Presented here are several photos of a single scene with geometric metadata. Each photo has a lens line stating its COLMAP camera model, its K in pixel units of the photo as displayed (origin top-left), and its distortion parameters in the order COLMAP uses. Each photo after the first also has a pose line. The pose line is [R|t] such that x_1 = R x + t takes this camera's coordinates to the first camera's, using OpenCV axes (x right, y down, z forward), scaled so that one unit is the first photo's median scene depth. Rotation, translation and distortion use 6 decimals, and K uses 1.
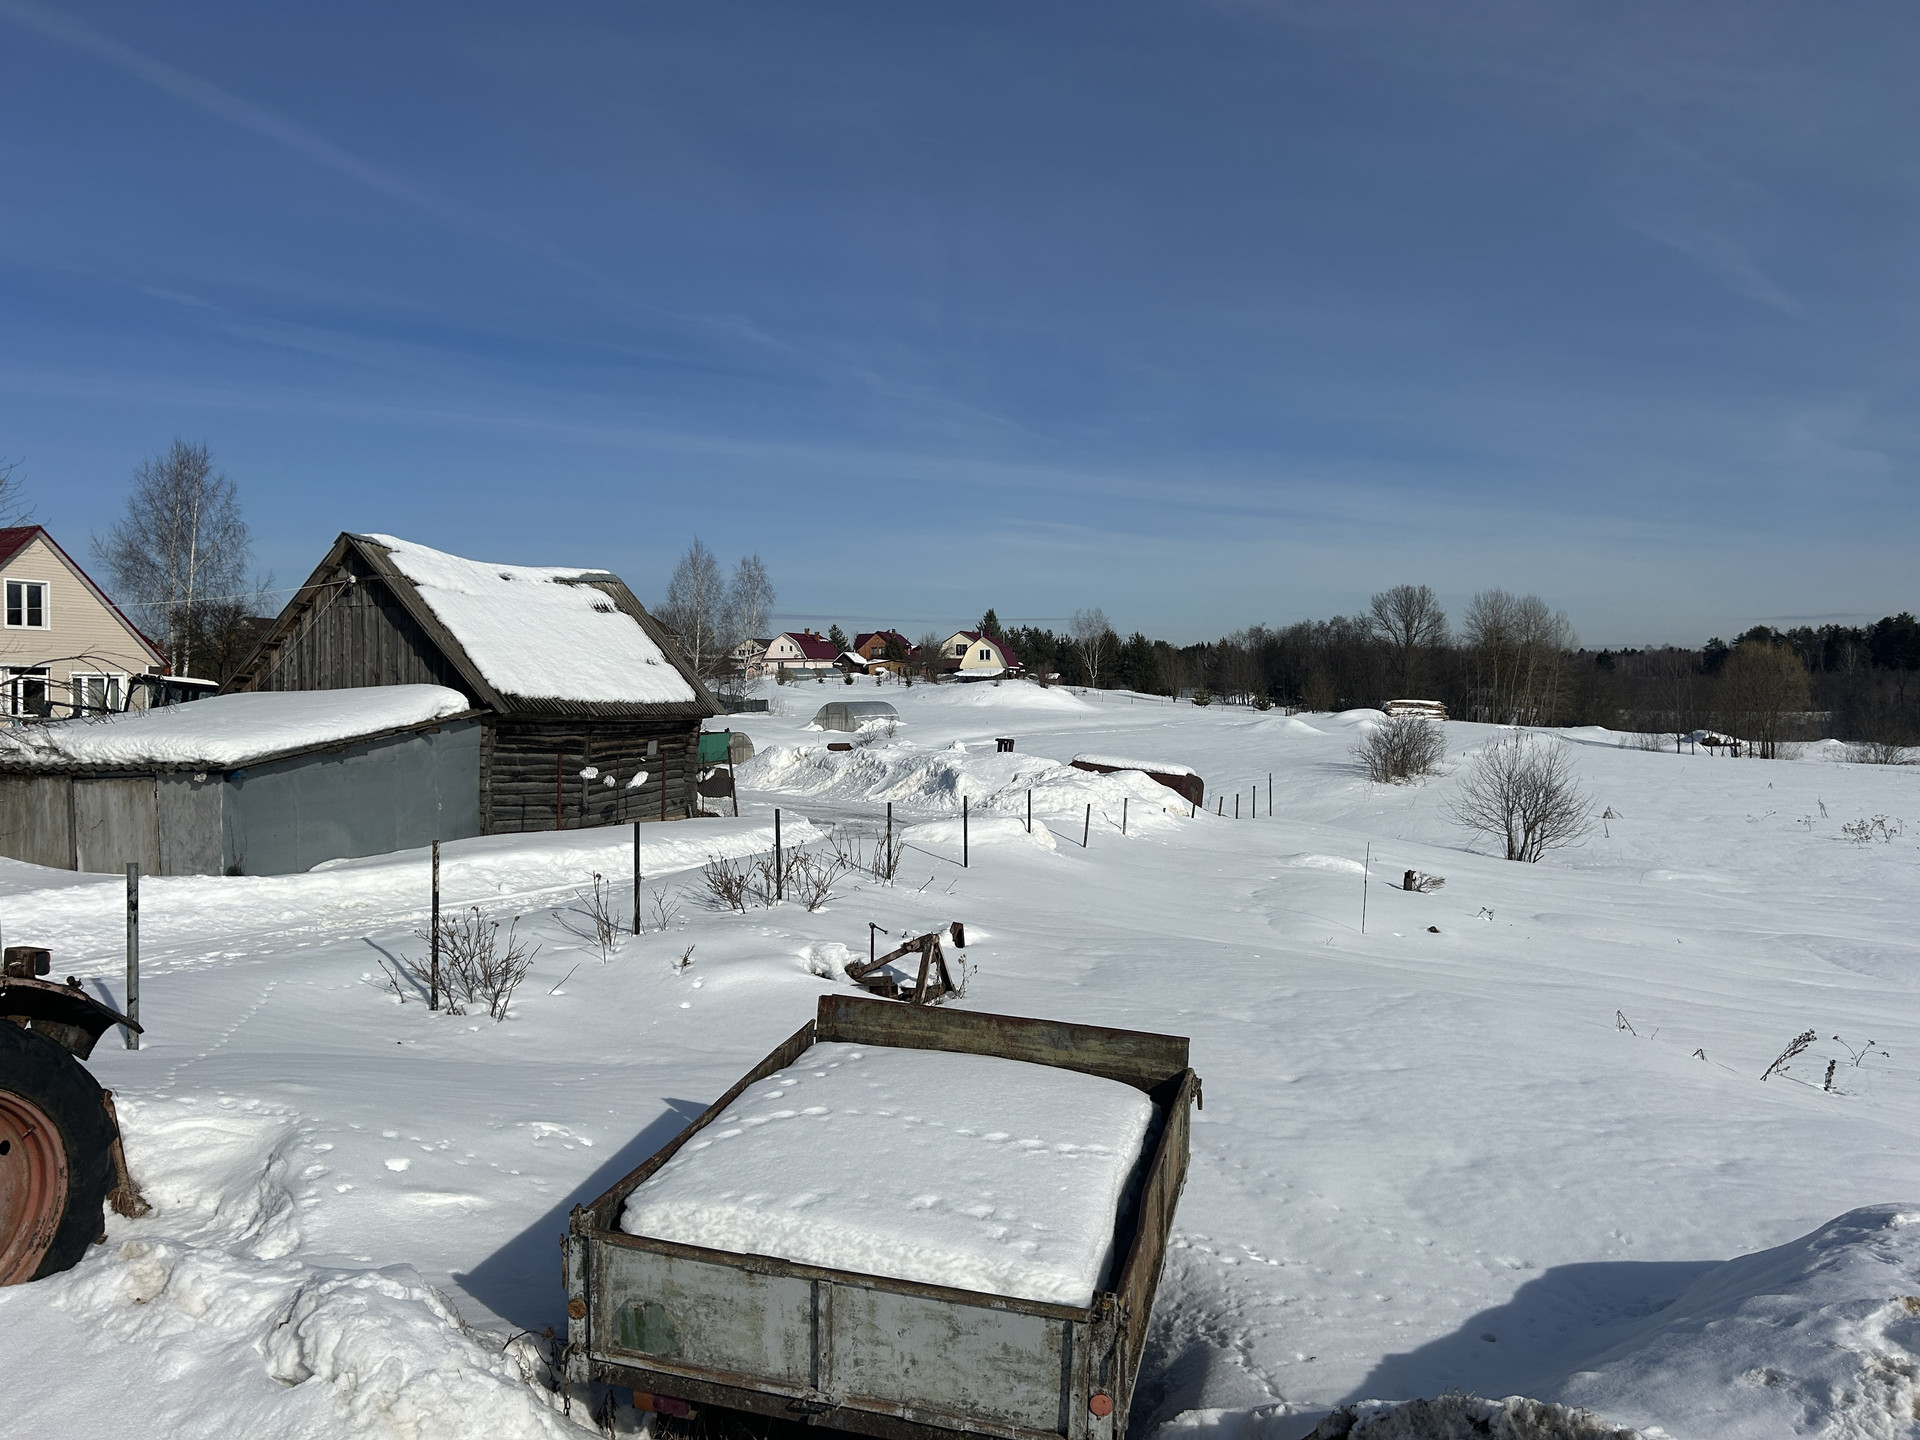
lens RADIAL K [[1428.4, 0, 968.7], [0, 1428.4, 702.1], [0, 0, 1]] dist [0.070586, -0.077007]
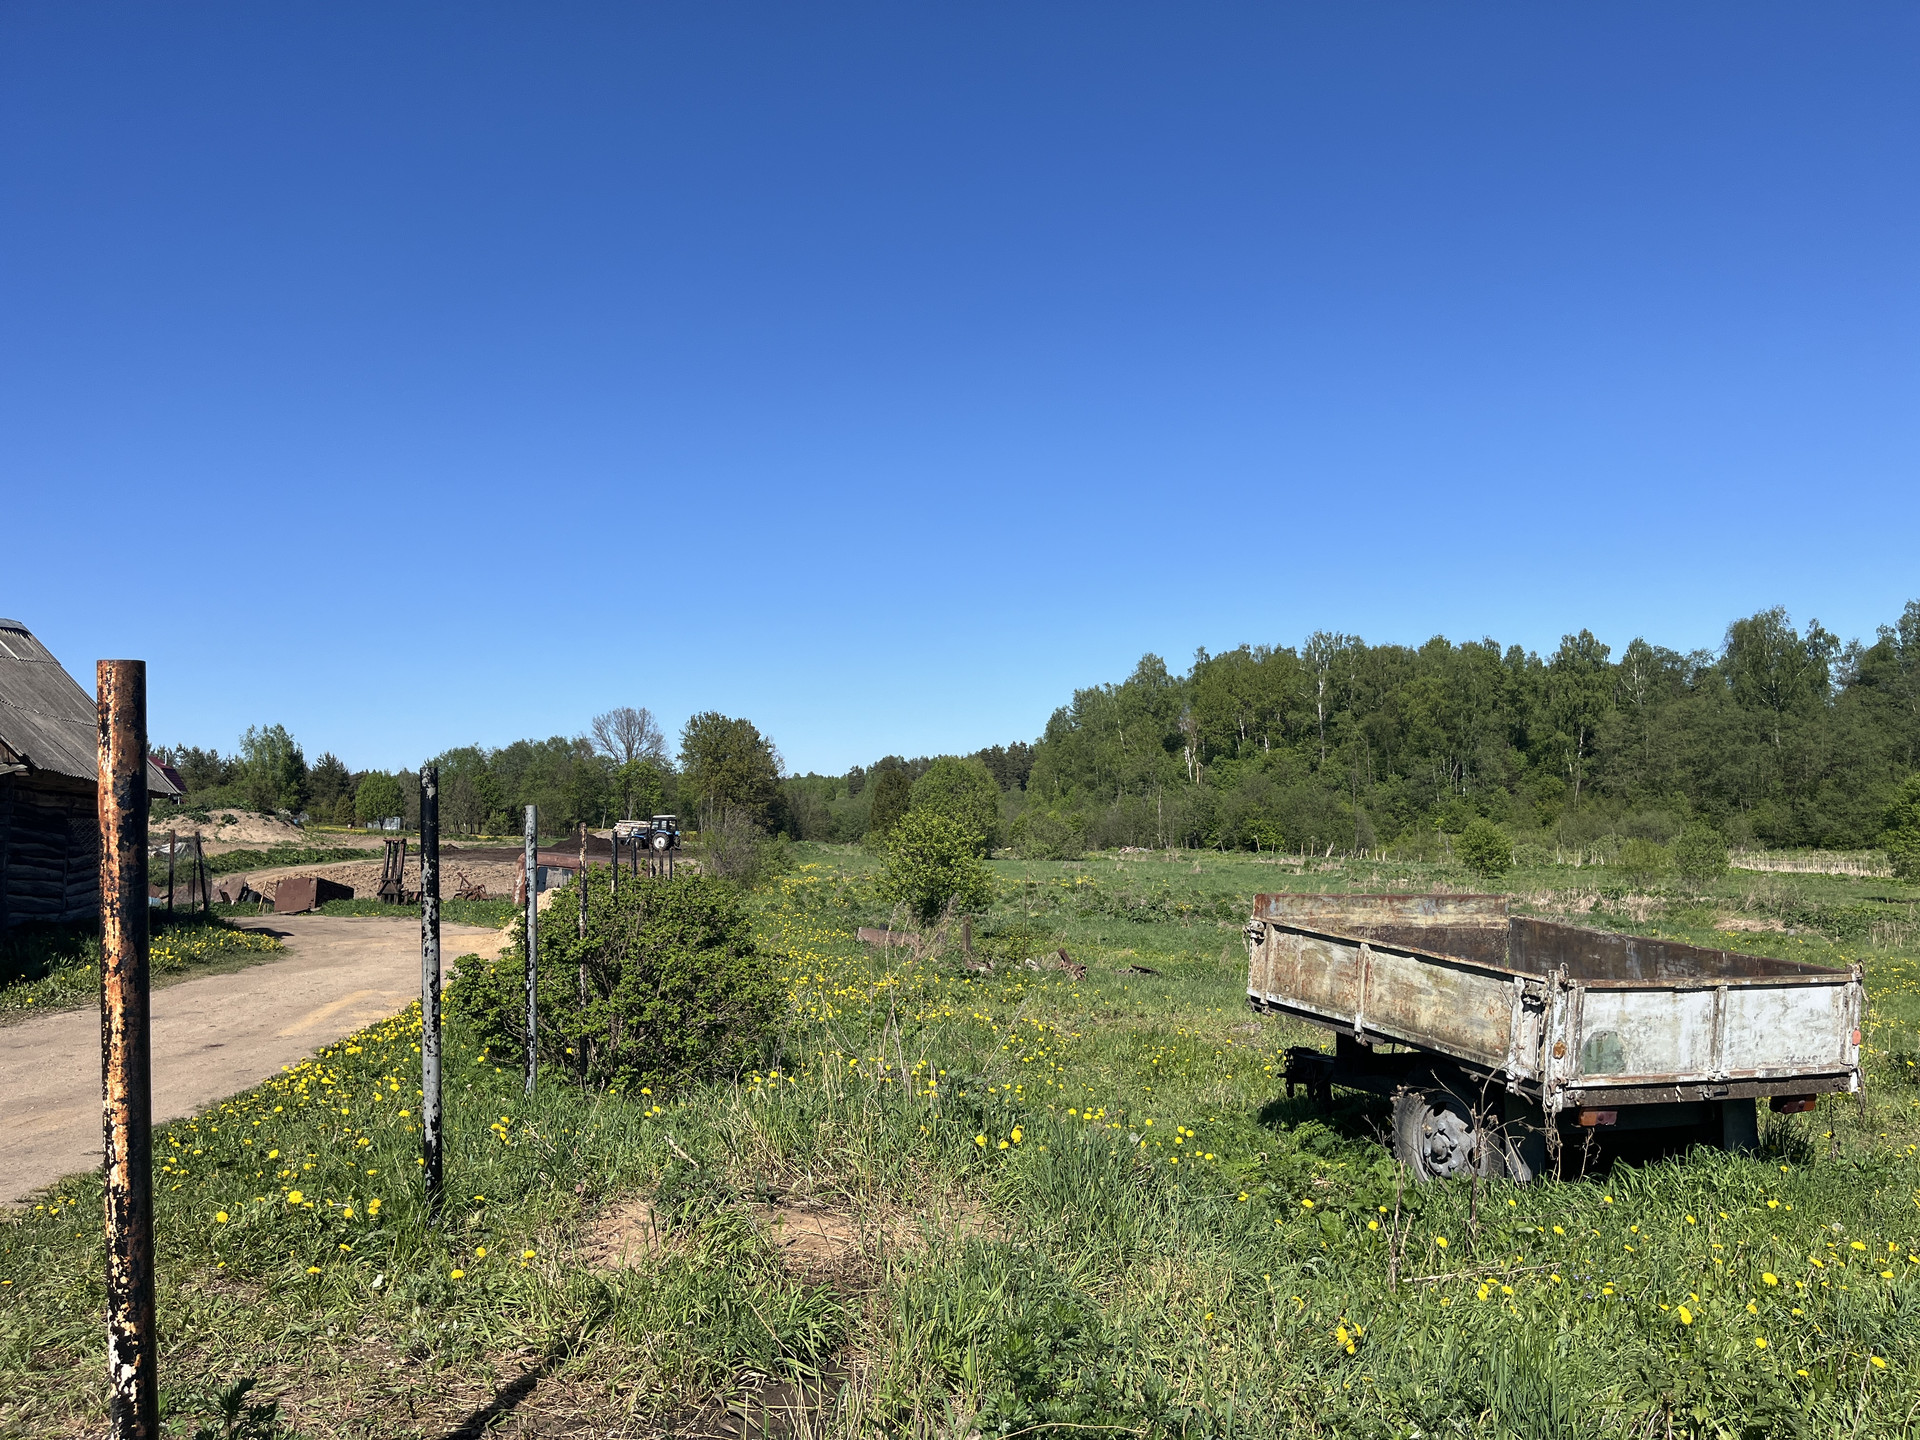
lens RADIAL K [[1448.9, 0, 968.2], [0, 1448.9, 738.5], [0, 0, 1]] dist [0.068418, -0.091692]
pose [[0.844989, 0.010516, 0.534680, -0.132528], [0.024363, 0.998012, -0.058131, 0.020856], [-0.534228, 0.062147, 0.843053, 0.018214]]
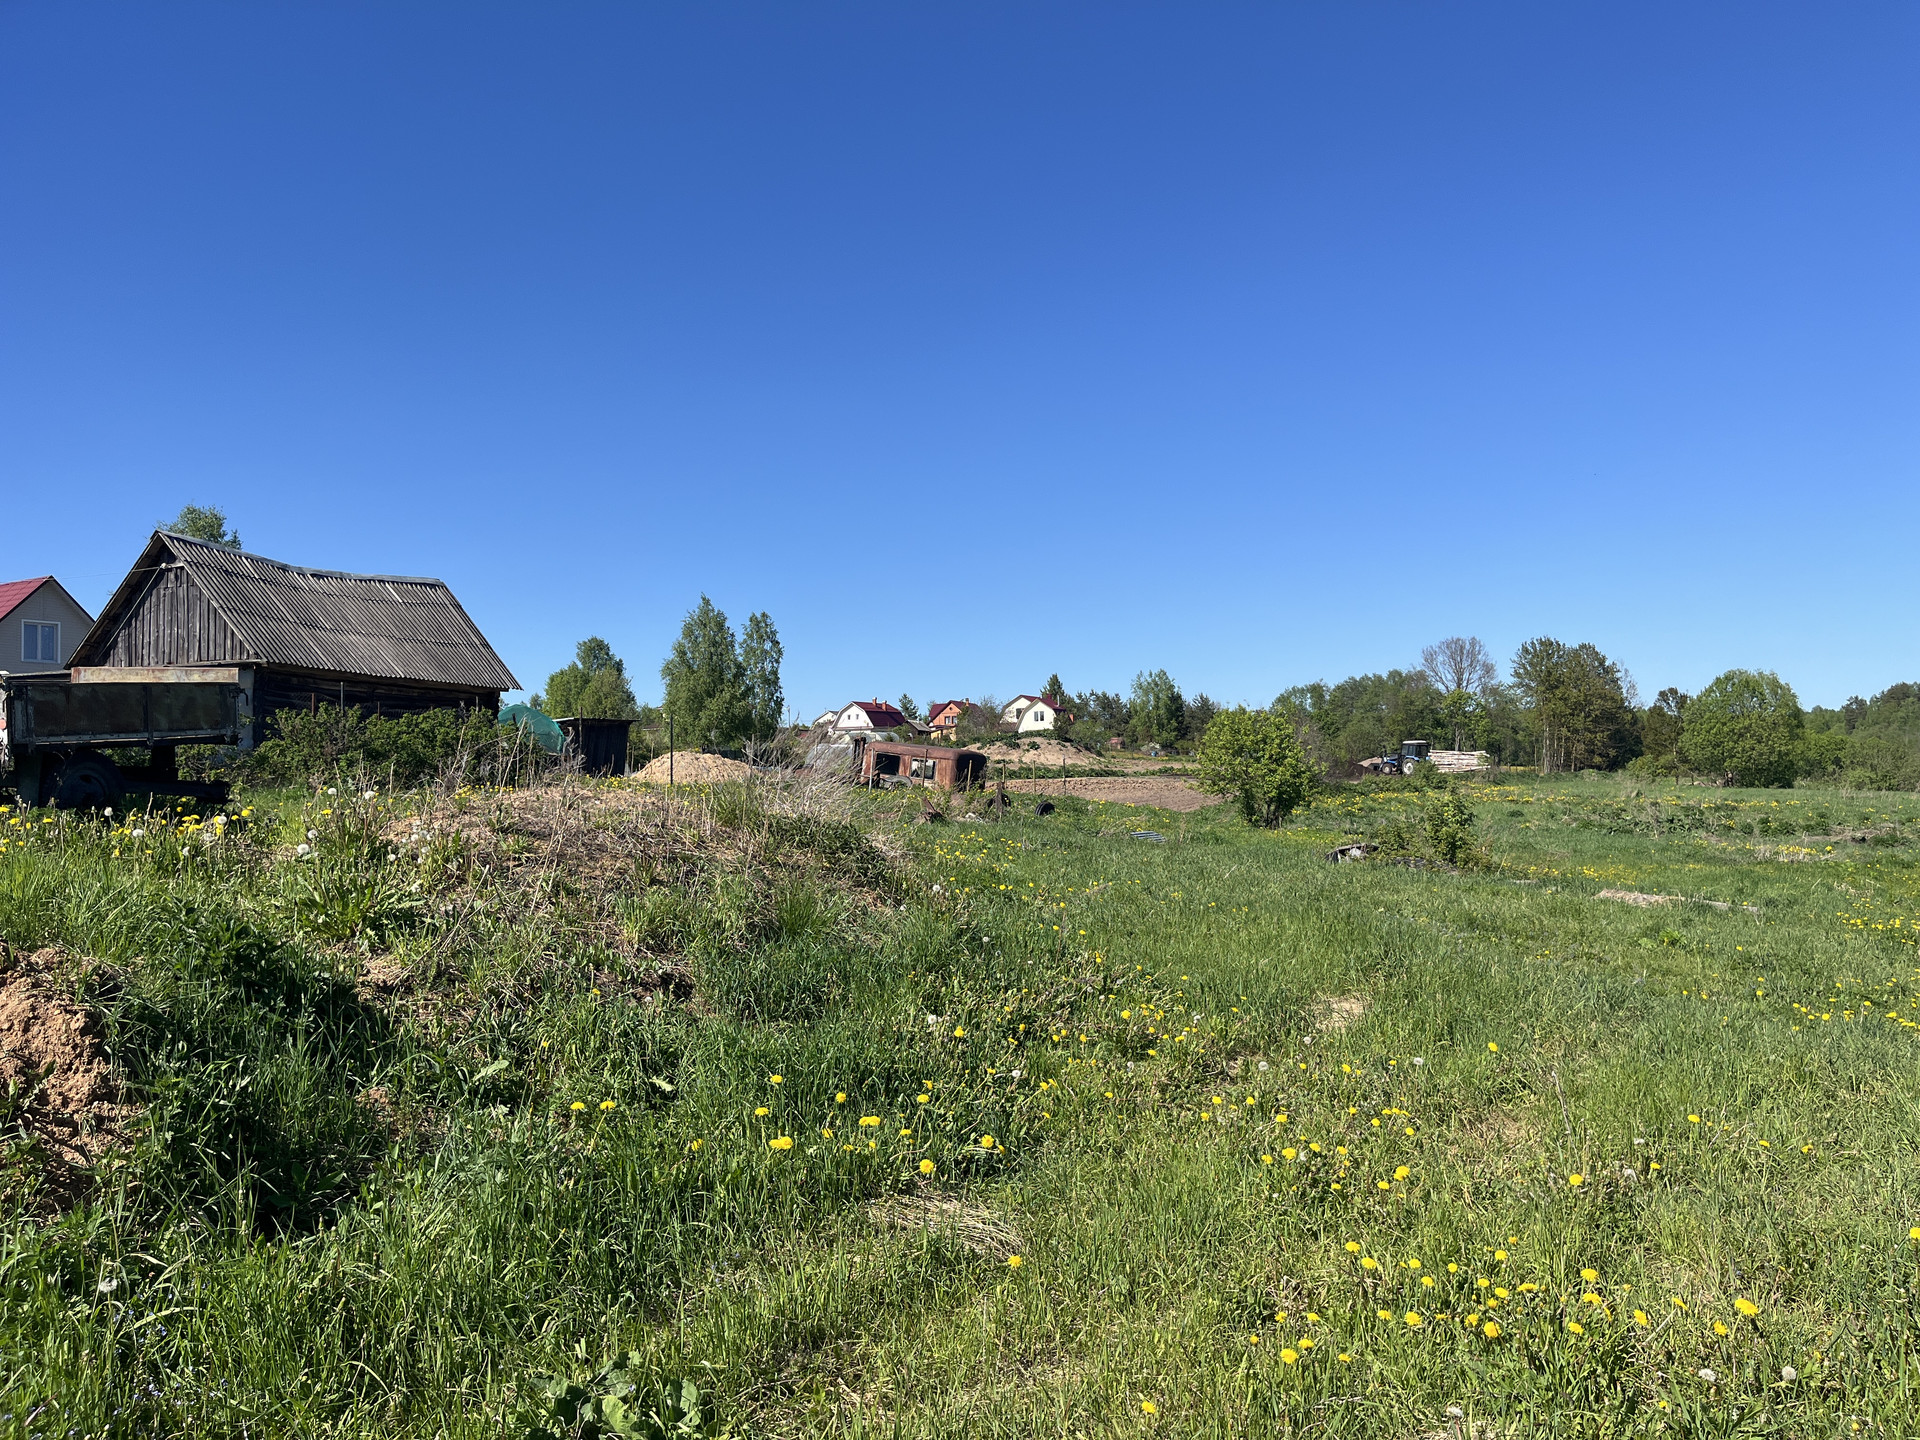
lens RADIAL K [[1448.9, 0, 977.7], [0, 1448.9, 728.2], [0, 0, 1]] dist [0.068418, -0.091692]
pose [[0.996612, -0.021958, -0.079265, 0.162821], [0.018779, 0.998998, -0.040627, 0.053964], [0.080077, 0.039001, 0.996025, -0.106866]]
